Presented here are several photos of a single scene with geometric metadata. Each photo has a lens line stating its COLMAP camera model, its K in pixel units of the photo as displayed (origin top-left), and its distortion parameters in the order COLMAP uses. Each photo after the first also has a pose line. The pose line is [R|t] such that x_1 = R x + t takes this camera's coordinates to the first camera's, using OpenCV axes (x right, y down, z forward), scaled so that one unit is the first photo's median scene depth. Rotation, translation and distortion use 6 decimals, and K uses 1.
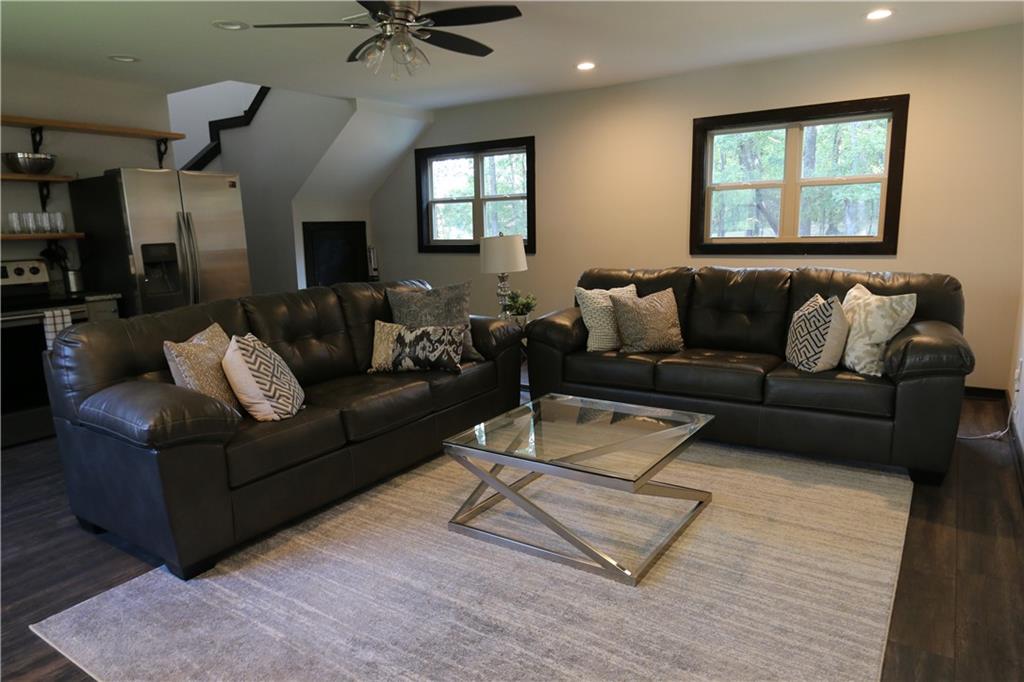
lens RADIAL K [[654.9, 0, 510.2], [0, 654.9, 347.8], [0, 0, 1]] dist [-0.010945, 0.004607]
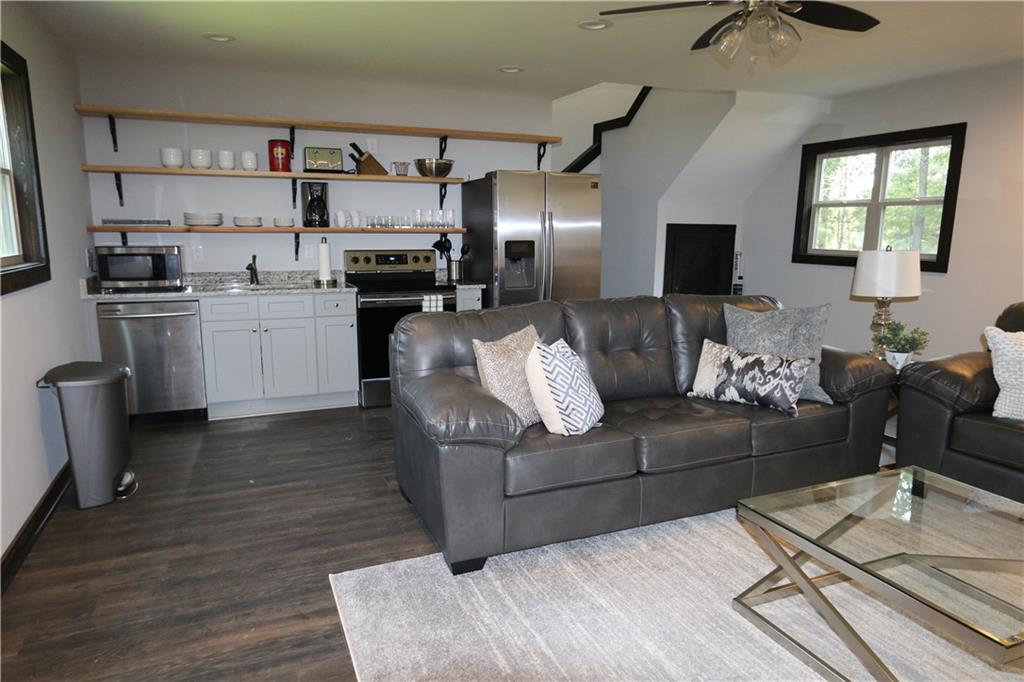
lens RADIAL K [[654.9, 0, 510.2], [0, 654.9, 347.8], [0, 0, 1]] dist [-0.010945, 0.004607]
pose [[0.835326, 0.130351, -0.534078, 0.051626], [-0.129492, 0.990802, 0.039290, -0.031461], [0.534287, 0.036339, 0.844522, 0.109983]]
